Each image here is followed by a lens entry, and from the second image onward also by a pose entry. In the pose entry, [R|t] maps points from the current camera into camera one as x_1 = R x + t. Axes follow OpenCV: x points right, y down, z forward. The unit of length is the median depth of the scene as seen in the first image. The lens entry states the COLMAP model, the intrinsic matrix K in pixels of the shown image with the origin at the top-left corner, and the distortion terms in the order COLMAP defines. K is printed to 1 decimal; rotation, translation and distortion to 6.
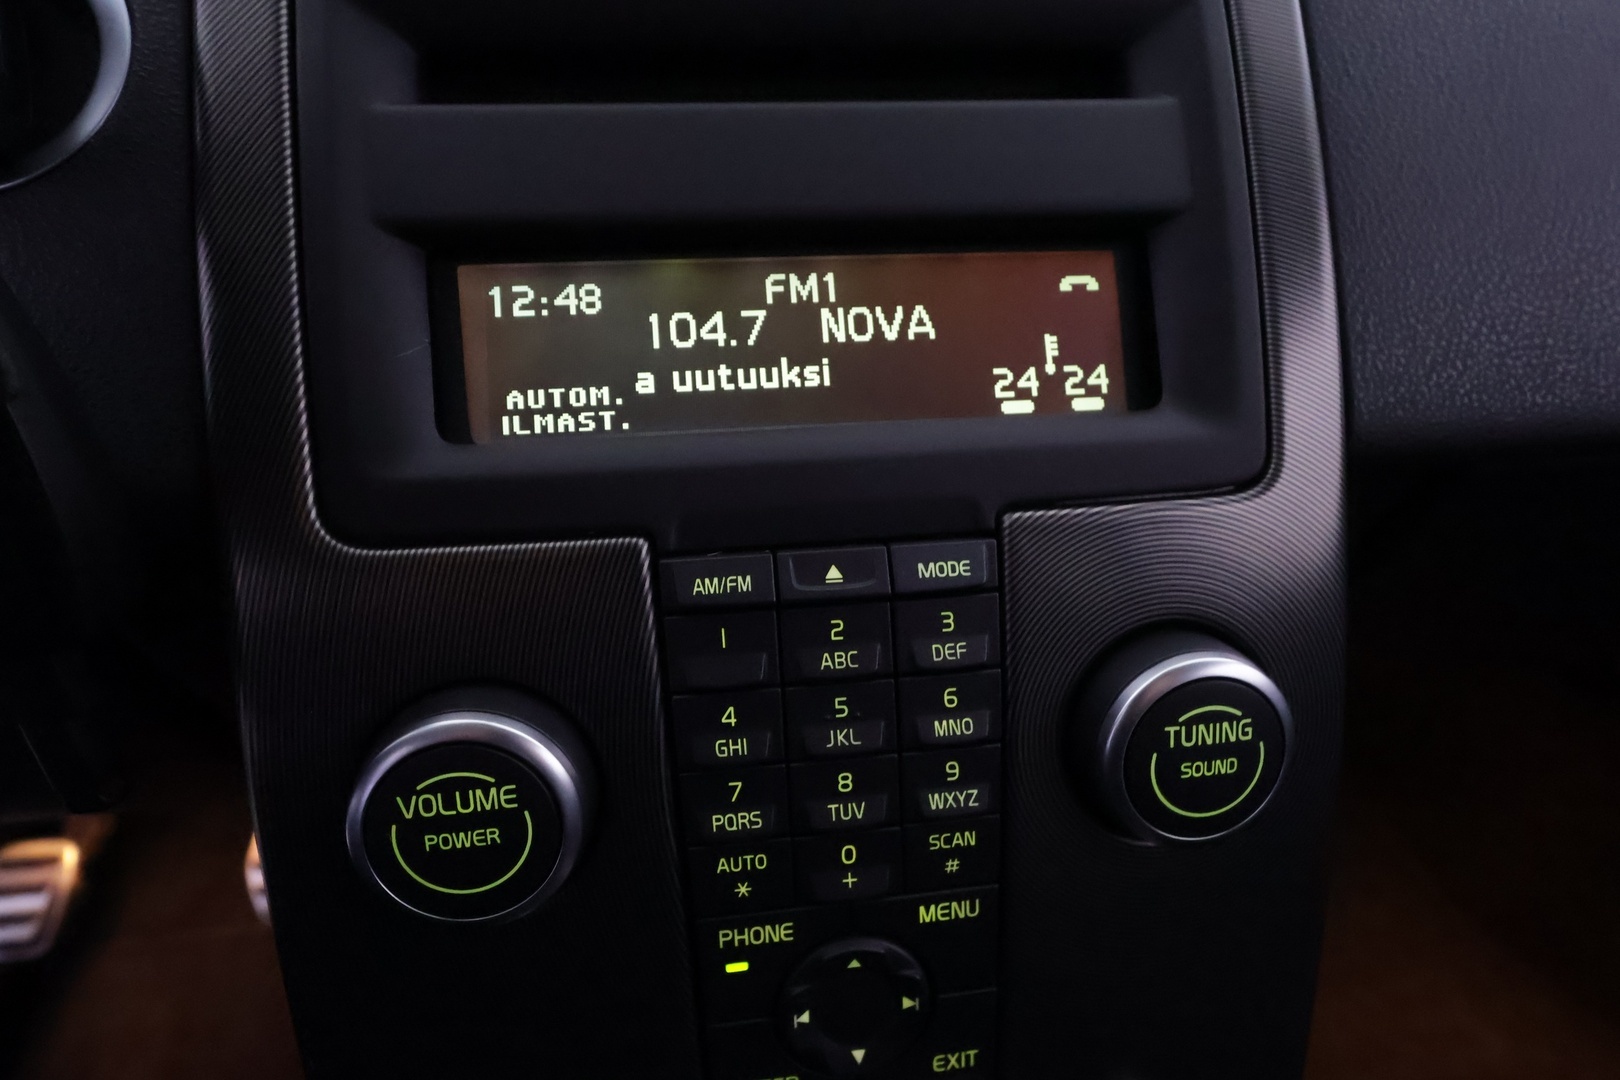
lens RADIAL K [[997.2, 0, 807.4], [0, 997.2, 545.0], [0, 0, 1]] dist [0.003241, -0.000075]
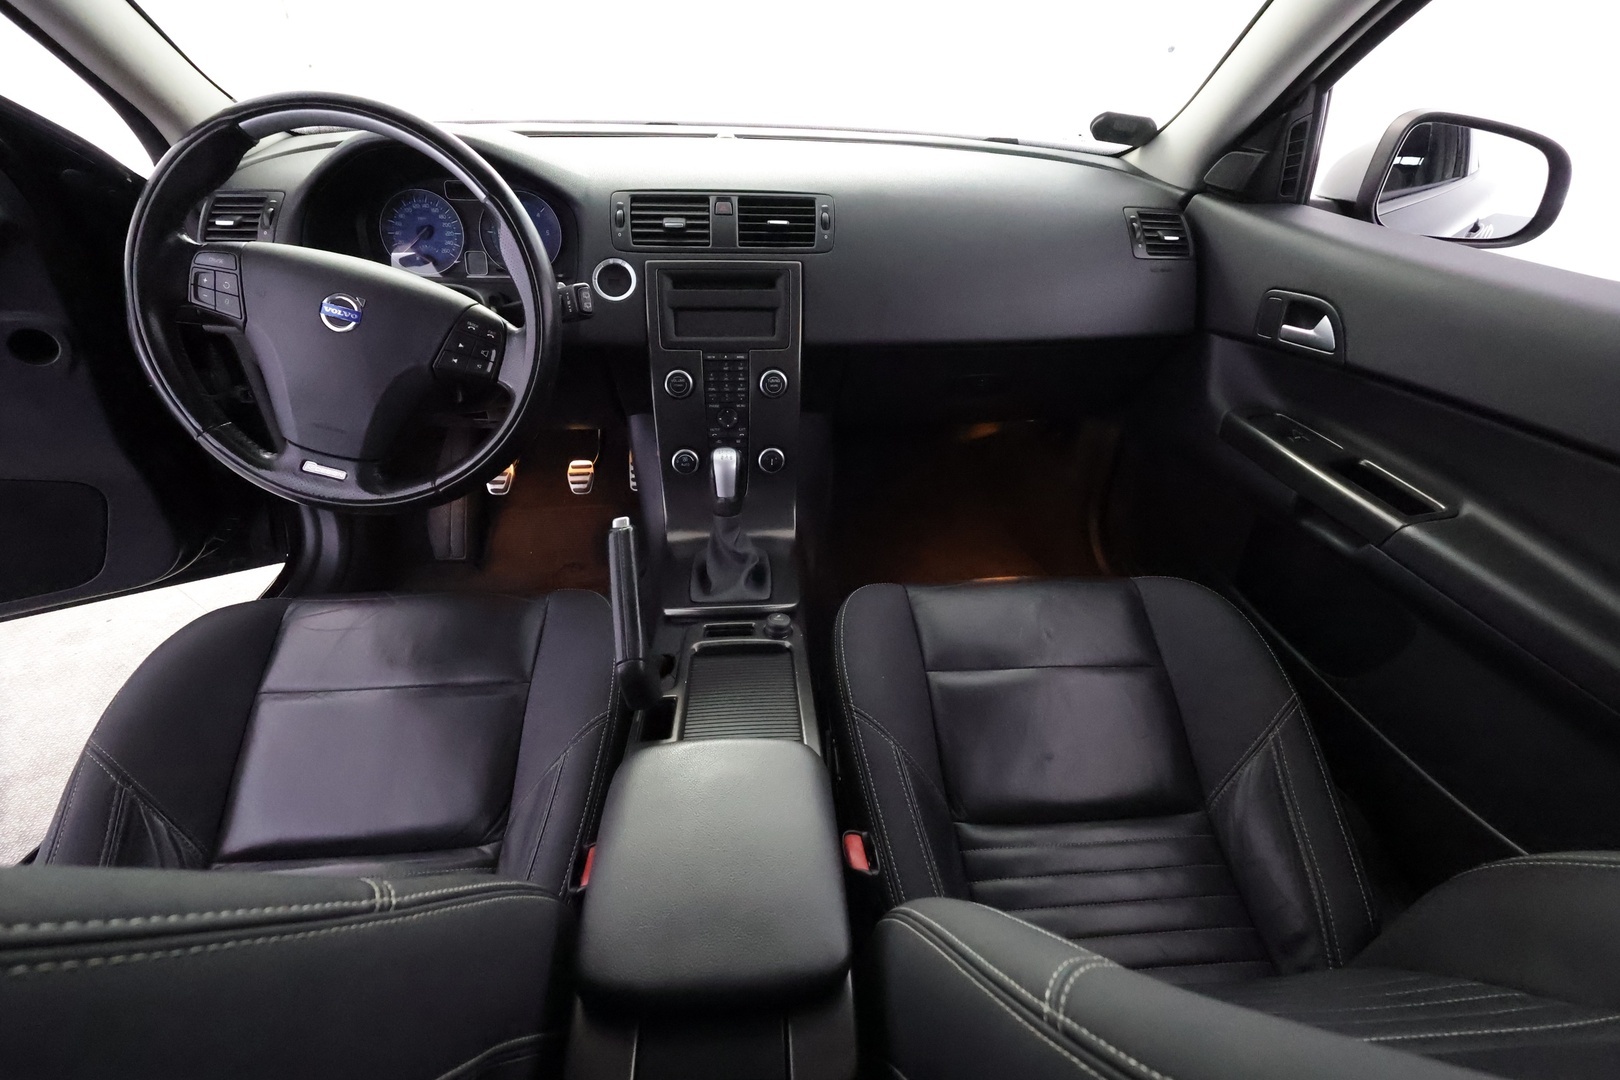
lens RADIAL K [[756.0, 0, 800.1], [0, 756.0, 538.4], [0, 0, 1]] dist [-0.001578, 0.000227]
pose [[0.997578, 0.062542, -0.030433, 0.823008], [-0.056979, 0.985779, 0.158091, 0.434429], [0.039887, -0.155974, 0.986956, -4.711261]]
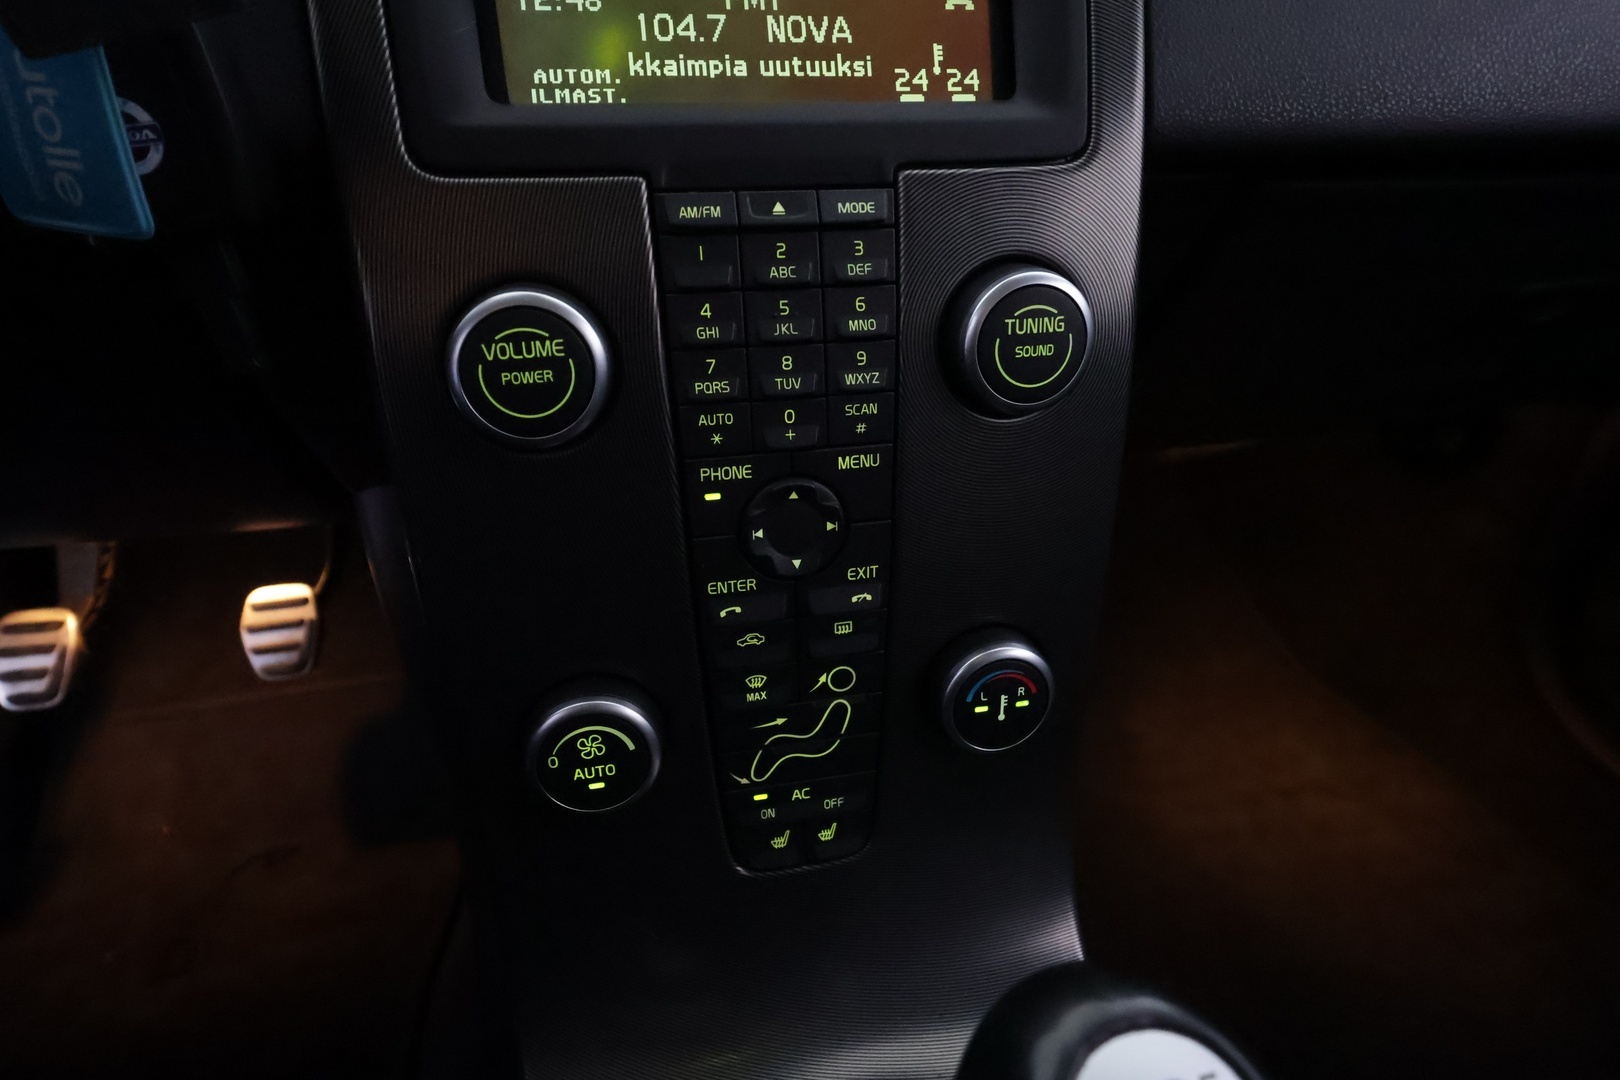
lens RADIAL K [[980.0, 0, 814.6], [0, 980.0, 553.2], [0, 0, 1]] dist [0.006581, 0.000997]
pose [[0.997222, -0.011556, 0.073588, -0.029107], [0.000146, 0.988195, 0.153200, 0.287056], [-0.074490, -0.152763, 0.985452, -0.429501]]
